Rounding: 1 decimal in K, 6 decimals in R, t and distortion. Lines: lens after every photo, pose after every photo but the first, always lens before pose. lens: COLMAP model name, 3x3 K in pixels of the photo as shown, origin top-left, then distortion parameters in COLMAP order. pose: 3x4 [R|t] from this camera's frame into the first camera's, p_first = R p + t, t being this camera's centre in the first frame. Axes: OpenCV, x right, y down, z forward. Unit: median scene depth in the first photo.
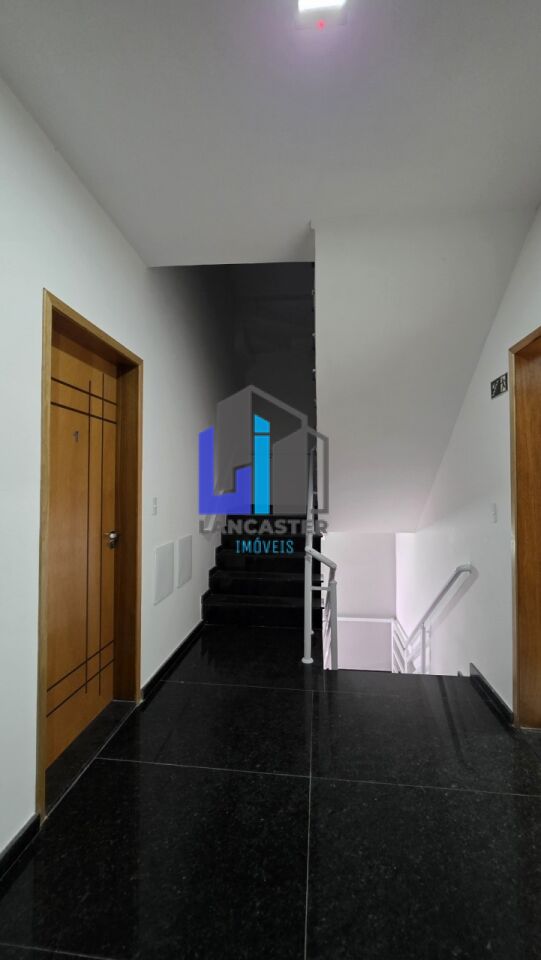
lens RADIAL K [[383.1, 0, 270.5], [0, 383.1, 480.0], [0, 0, 1]] dist [-0.001038, 0.000216]
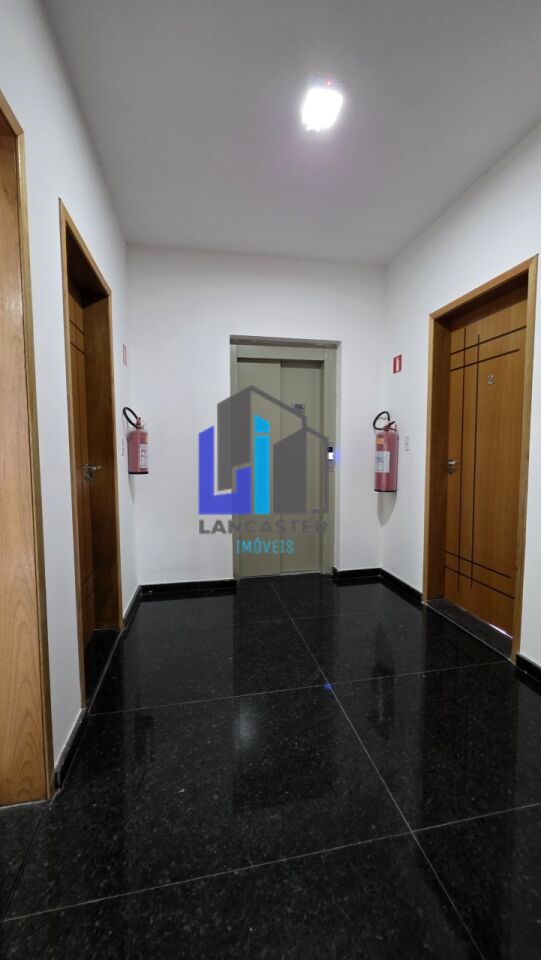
lens RADIAL K [[383.1, 0, 270.5], [0, 383.1, 480.0], [0, 0, 1]] dist [-0.001038, 0.000216]
pose [[-0.950599, 0.035465, -0.308390, 0.626787], [0.017030, 0.997914, 0.062267, 0.156067], [0.309955, 0.053939, -0.949220, 1.838039]]
